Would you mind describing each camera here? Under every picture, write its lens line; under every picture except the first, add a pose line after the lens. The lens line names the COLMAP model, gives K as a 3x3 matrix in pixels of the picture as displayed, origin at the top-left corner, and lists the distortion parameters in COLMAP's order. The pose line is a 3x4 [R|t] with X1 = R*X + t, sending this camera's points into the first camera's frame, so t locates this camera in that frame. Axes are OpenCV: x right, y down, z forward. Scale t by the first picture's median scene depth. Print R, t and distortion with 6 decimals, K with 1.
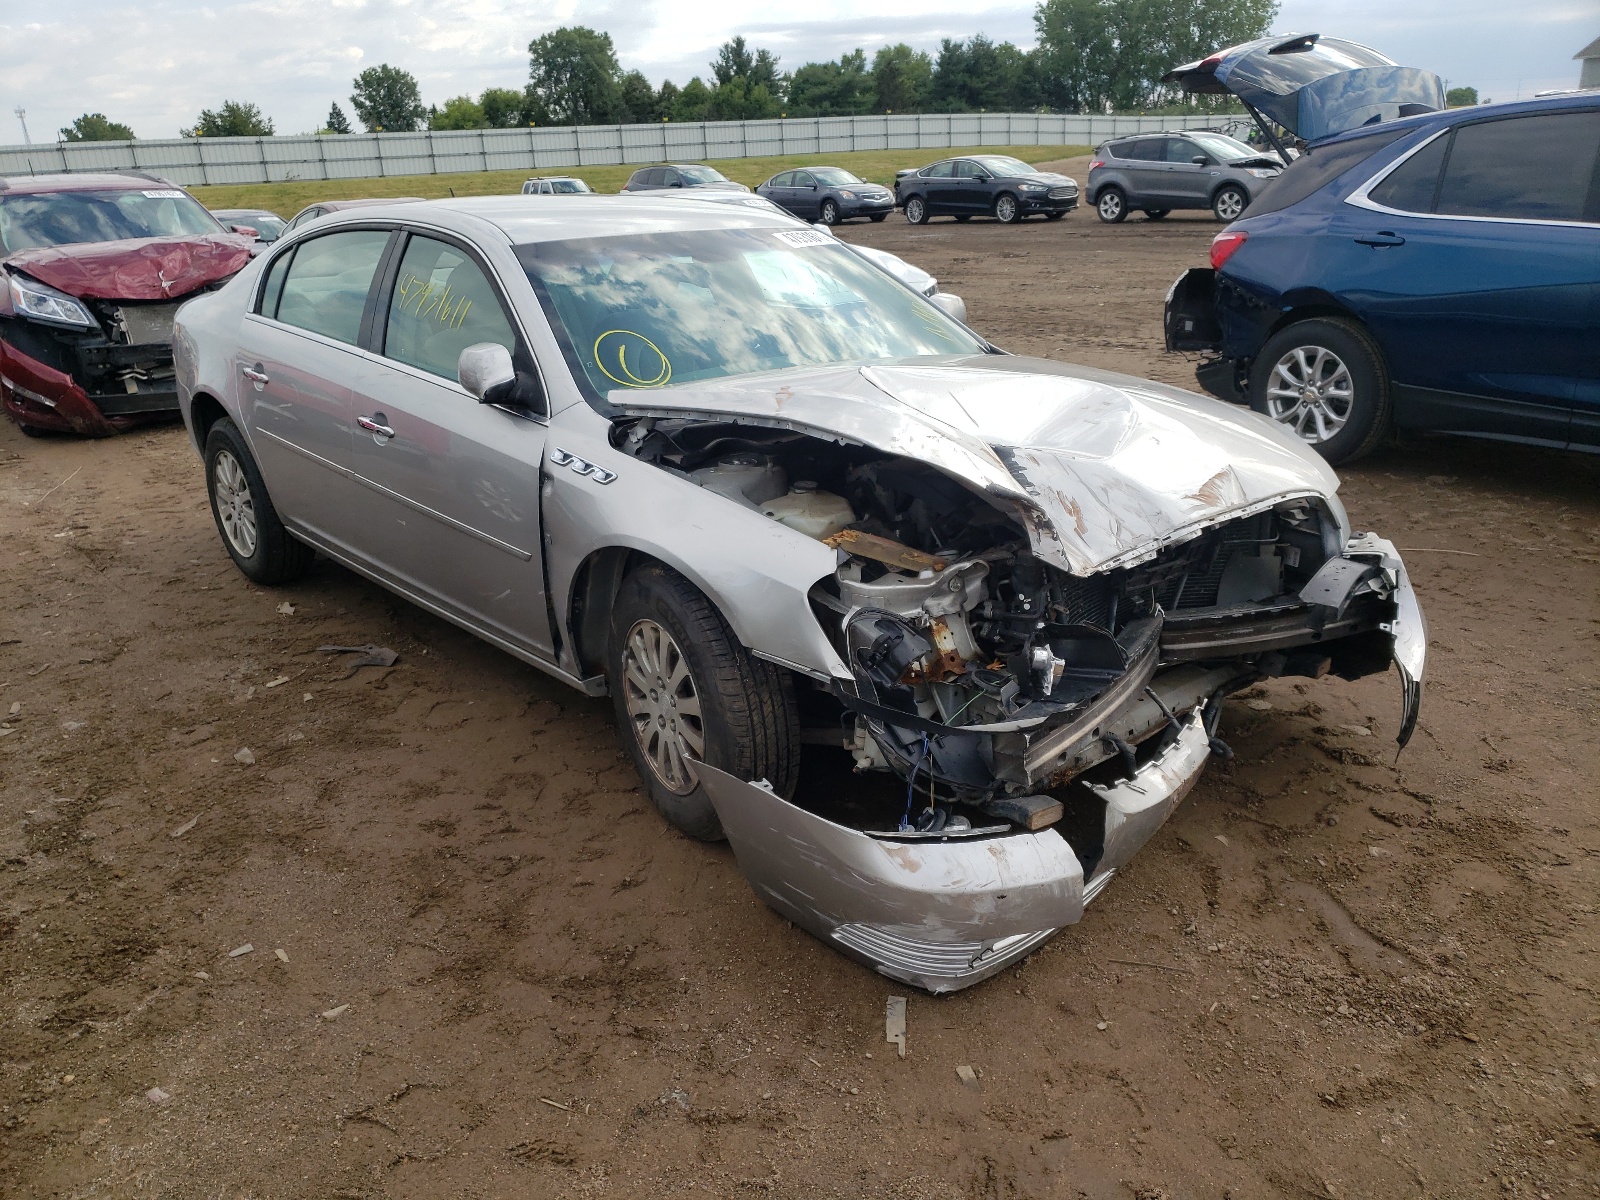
lens RADIAL K [[1251.3, 0, 744.9], [0, 1251.3, 630.5], [0, 0, 1]] dist [0.044082, -0.043477]
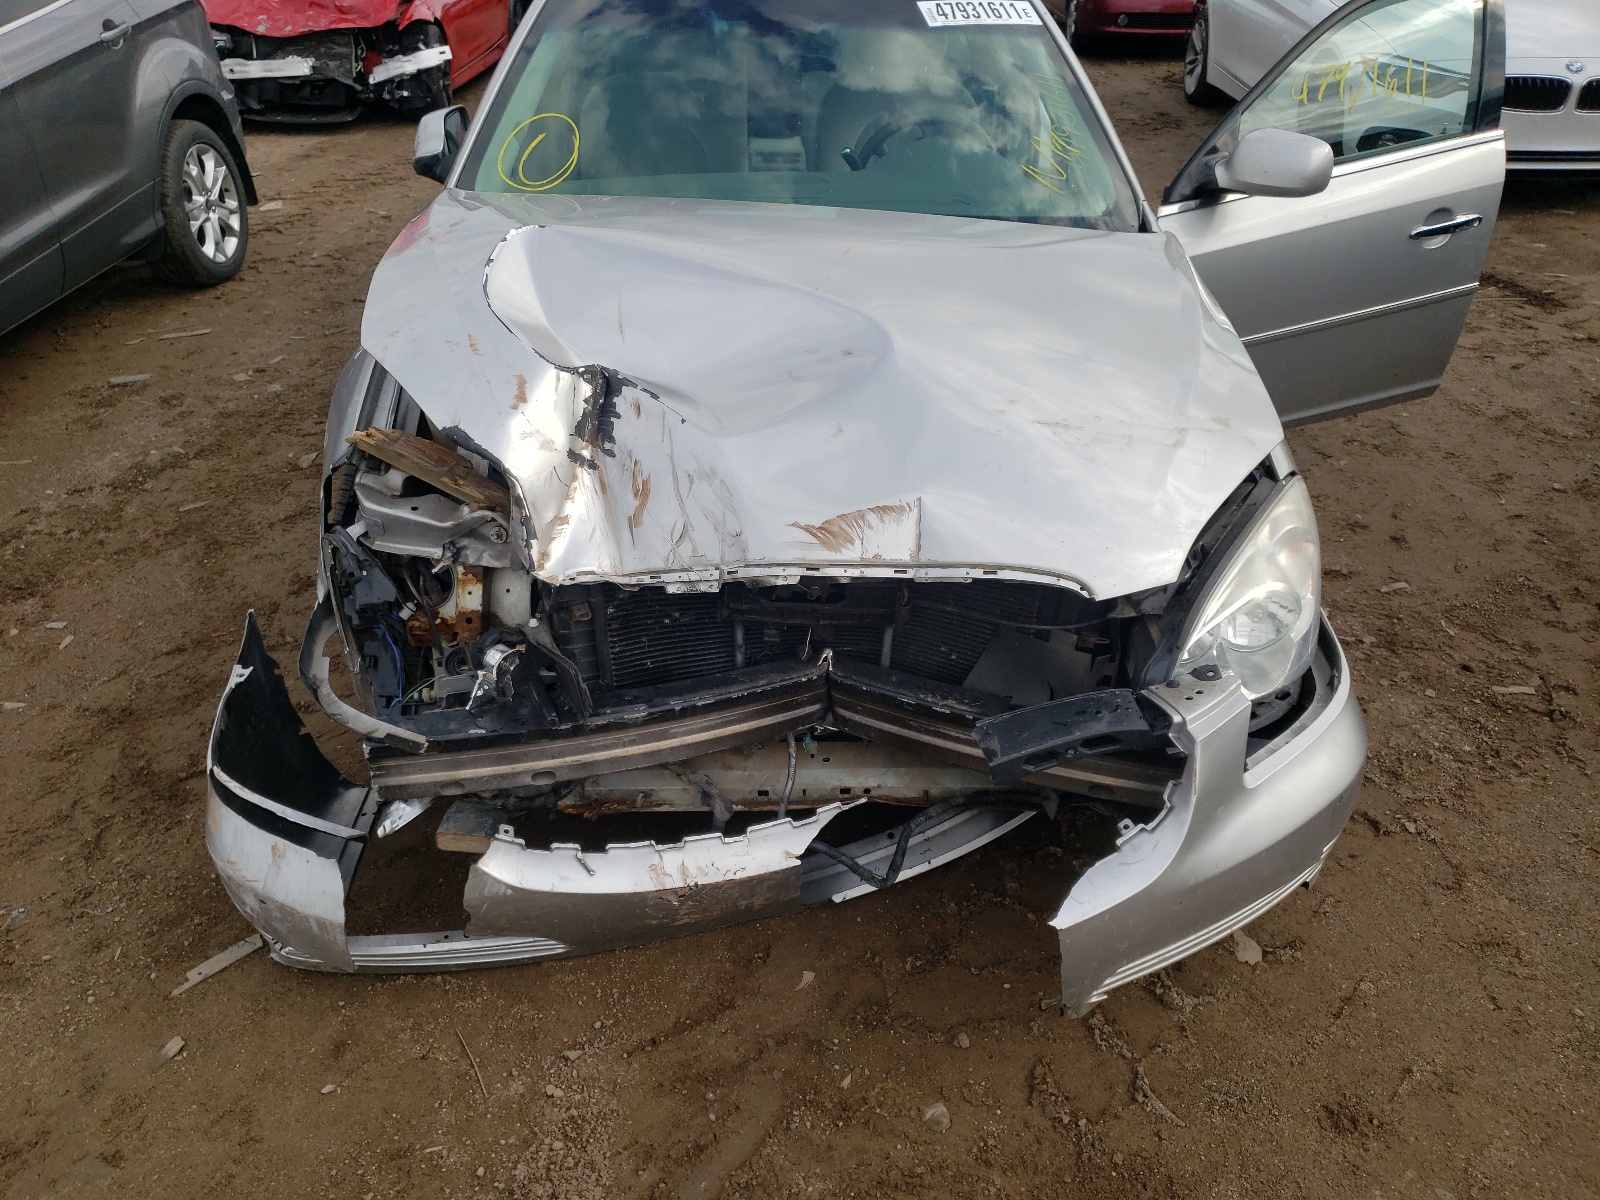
lens RADIAL K [[1251.3, 0, 799.0], [0, 1251.3, 606.5], [0, 0, 1]] dist [0.044082, -0.043477]
pose [[0.769231, 0.364083, -0.525097, 0.697110], [-0.246561, 0.927270, 0.281740, -0.246587], [0.589484, -0.087255, 0.803054, 0.439549]]
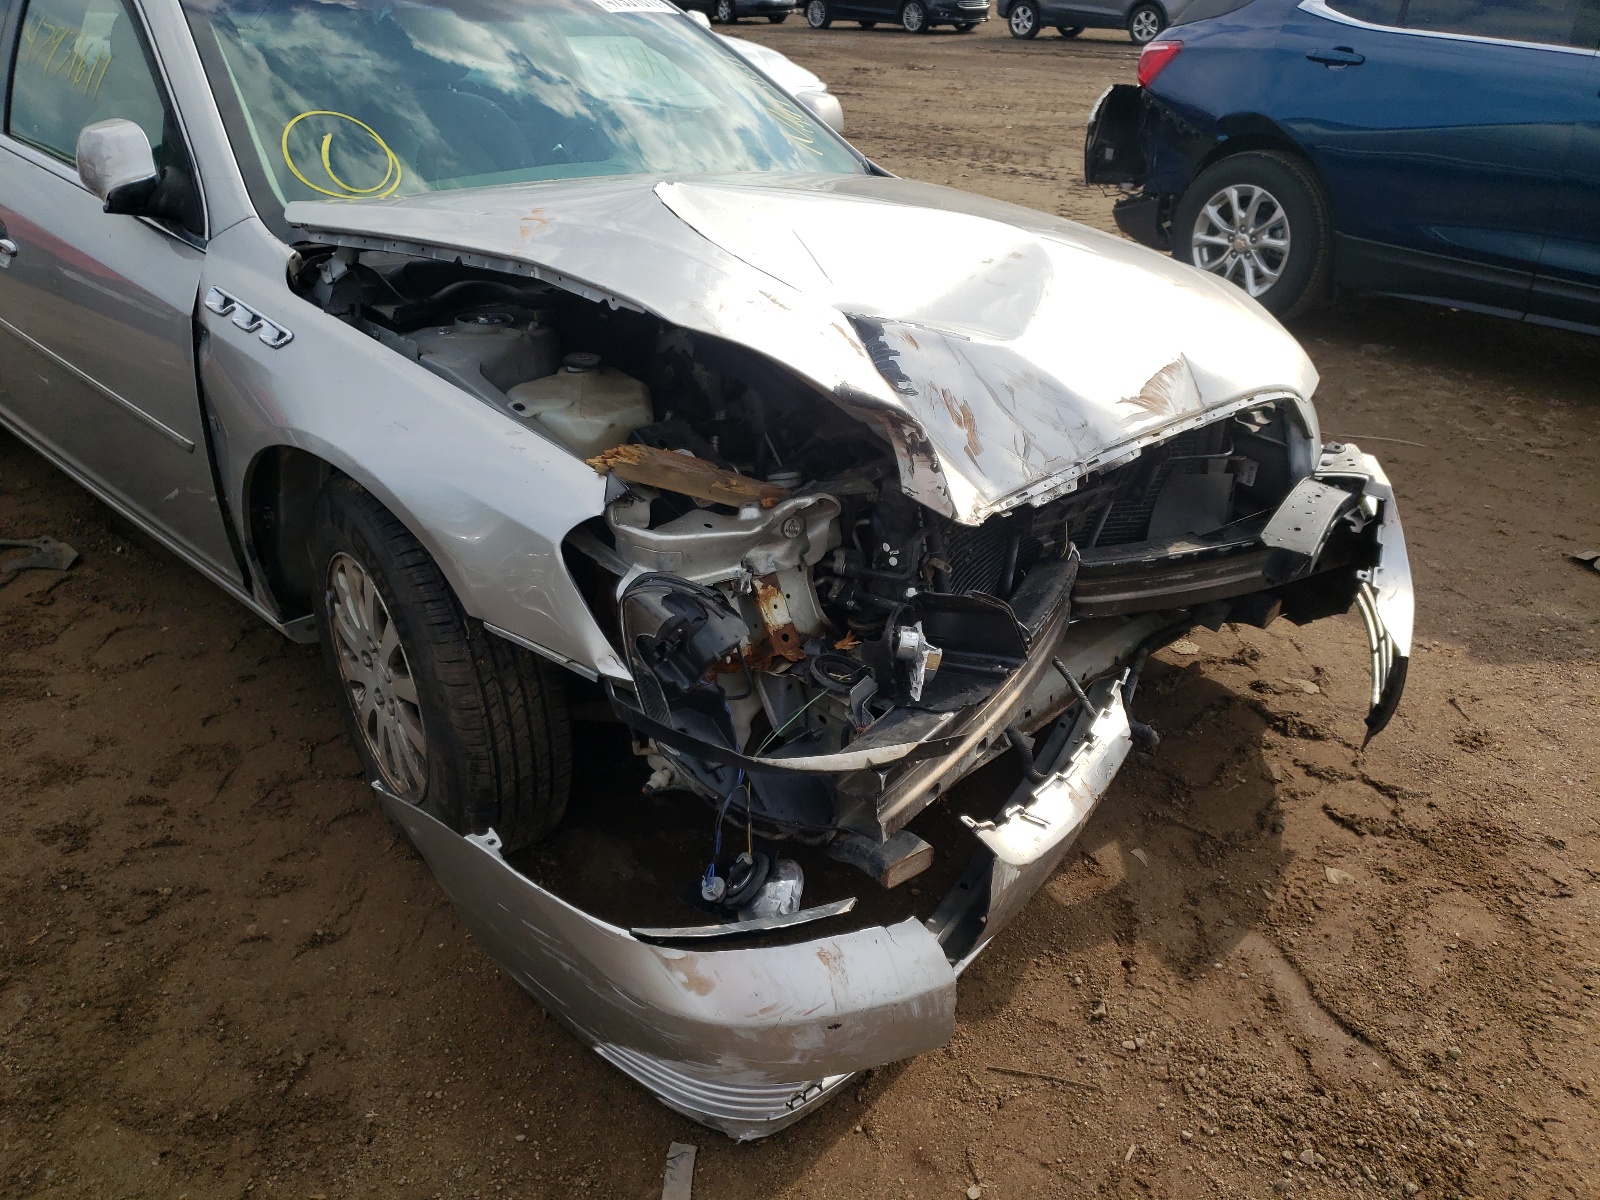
lens RADIAL K [[1251.3, 0, 783.6], [0, 1251.3, 625.3], [0, 0, 1]] dist [0.044082, -0.043477]
pose [[0.993455, 0.006653, 0.114028, 0.081110], [-0.021478, 0.991375, 0.129284, -0.066008], [-0.112185, -0.130887, 0.985030, 0.305325]]
